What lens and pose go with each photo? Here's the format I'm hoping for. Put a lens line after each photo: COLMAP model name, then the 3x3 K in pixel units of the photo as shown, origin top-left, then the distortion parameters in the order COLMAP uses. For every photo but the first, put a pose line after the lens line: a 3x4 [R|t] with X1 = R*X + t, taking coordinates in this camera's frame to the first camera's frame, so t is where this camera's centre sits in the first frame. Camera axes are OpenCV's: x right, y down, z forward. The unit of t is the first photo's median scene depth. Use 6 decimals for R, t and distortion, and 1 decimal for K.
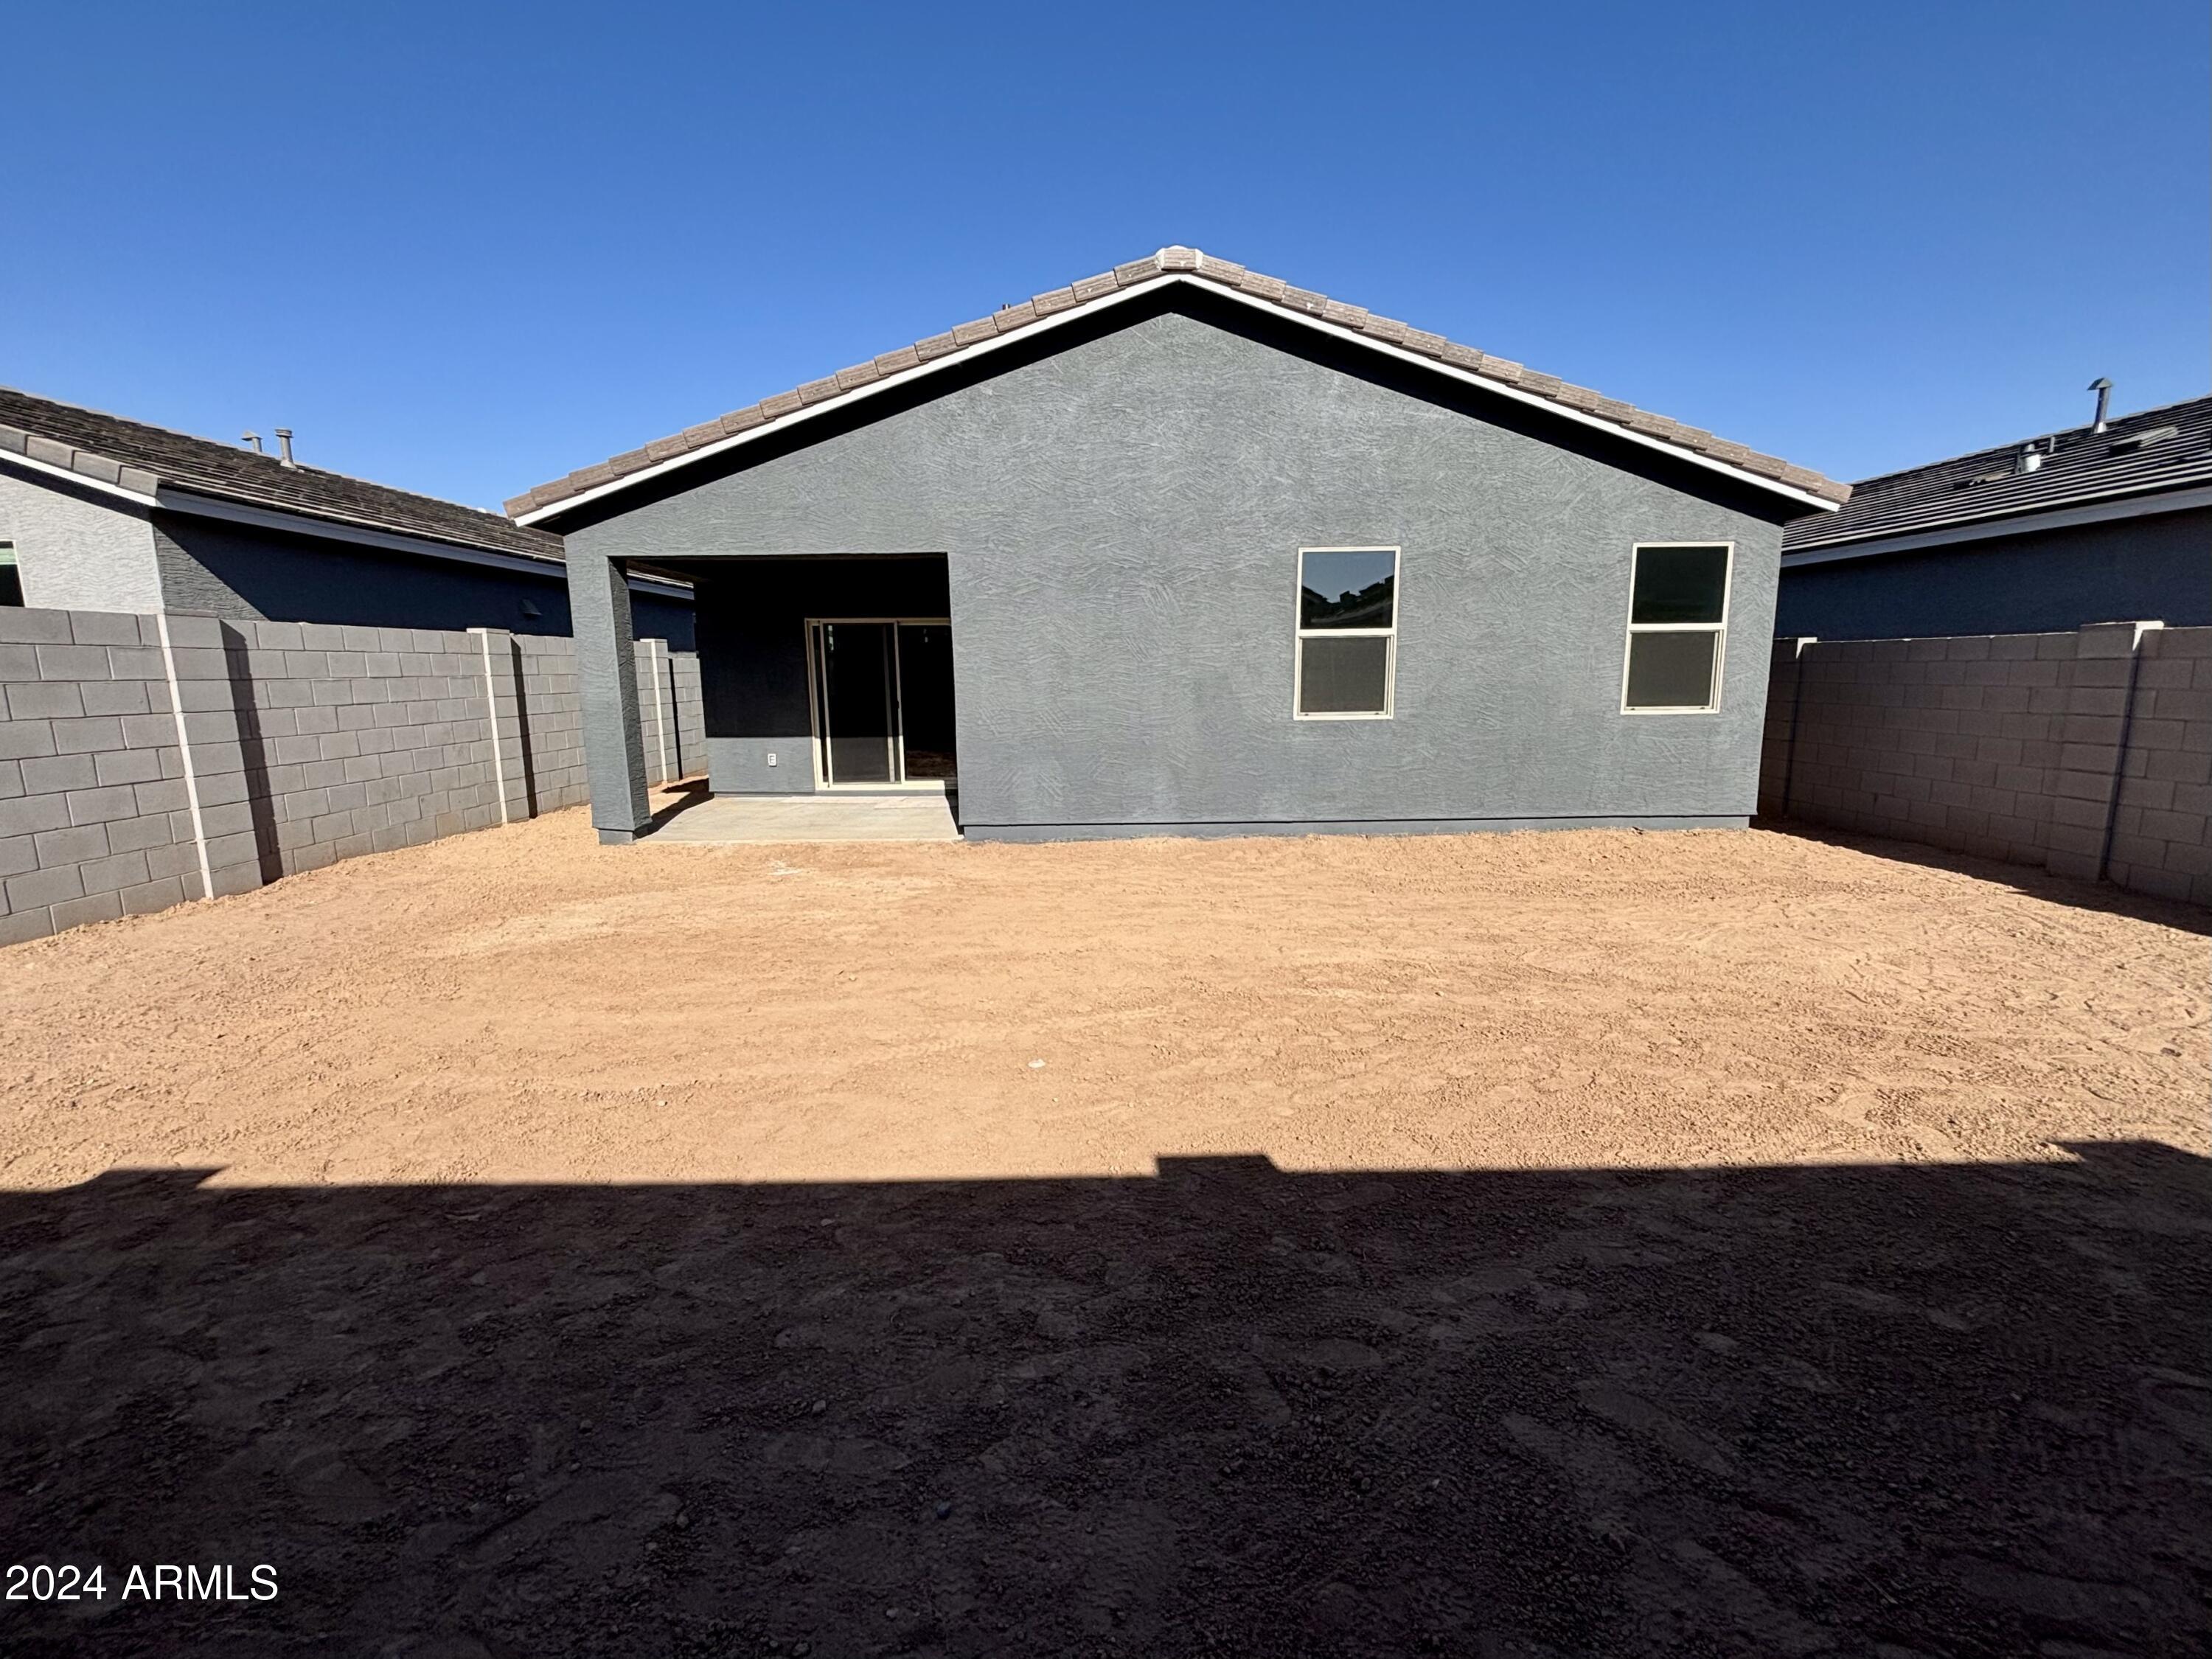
lens RADIAL K [[975.1, 0, 1106.0], [0, 975.1, 829.5], [0, 0, 1]] dist [-0.003643, 0.000440]
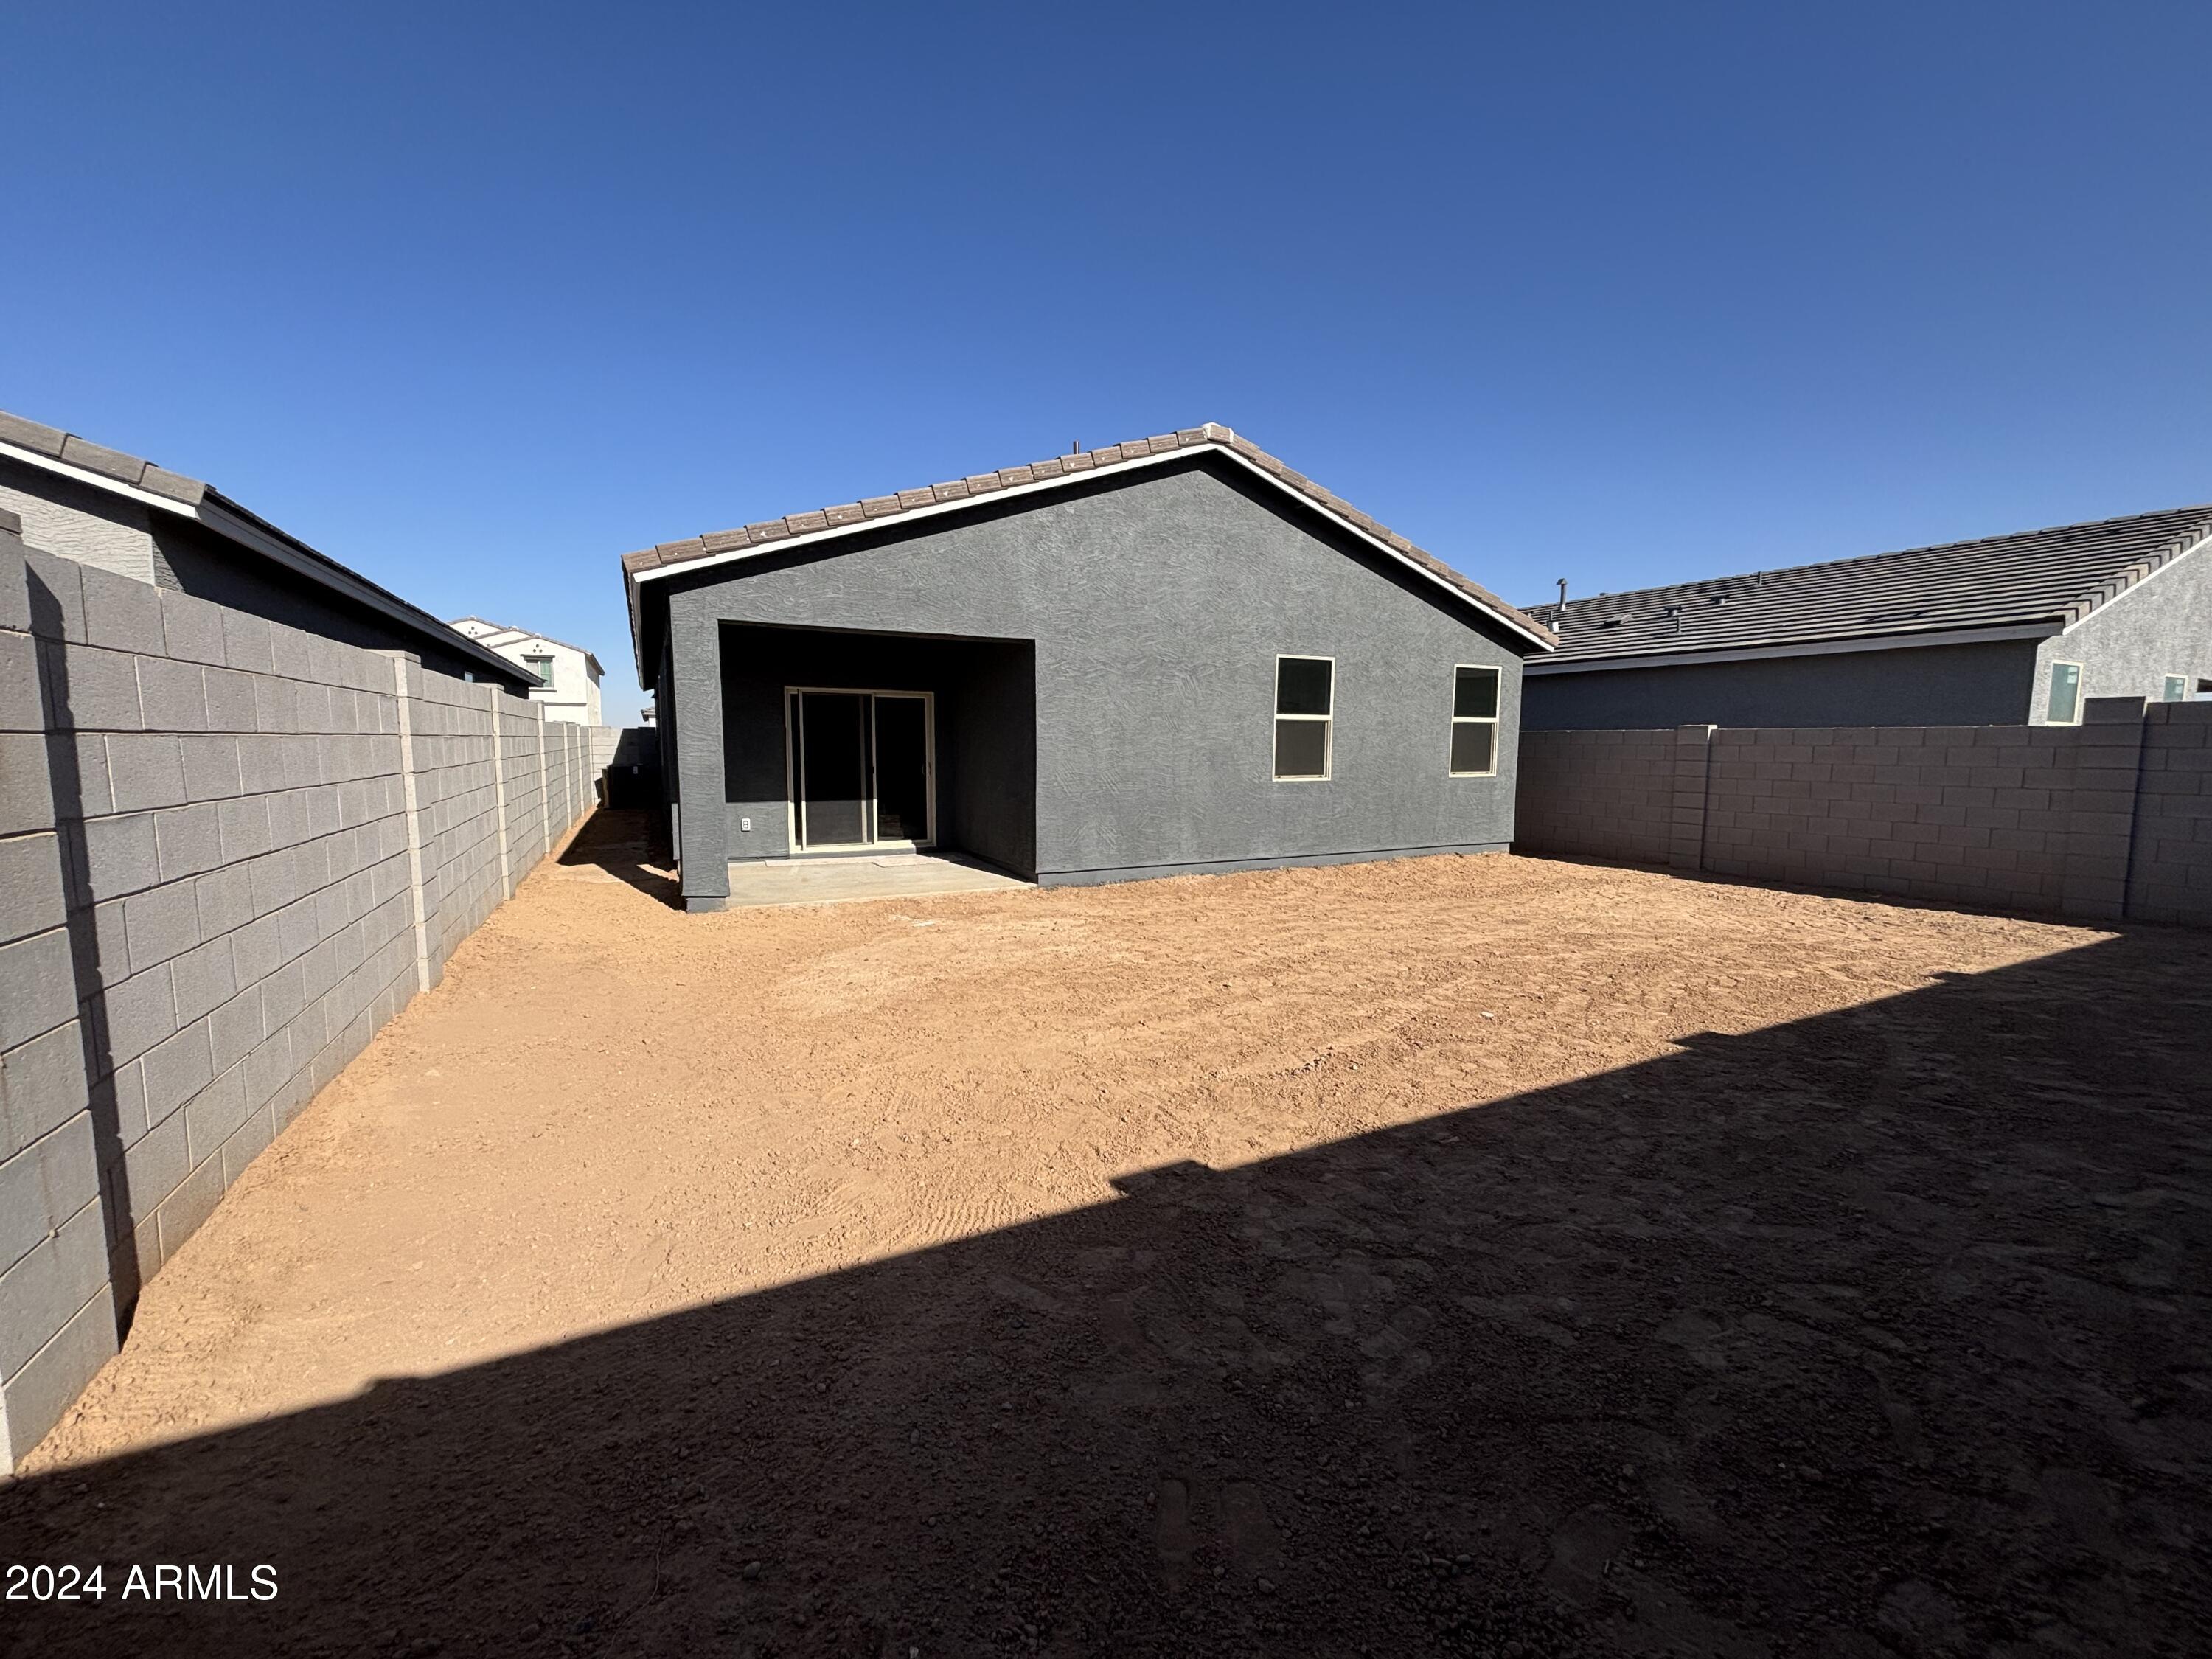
lens RADIAL K [[889.1, 0, 1106.0], [0, 889.1, 829.5], [0, 0, 1]] dist [-0.001704, -0.000296]
pose [[0.893281, -0.027654, 0.448648, -0.568528], [0.057096, 0.997002, -0.052226, 0.002935], [-0.445858, 0.072269, 0.892181, 0.029192]]
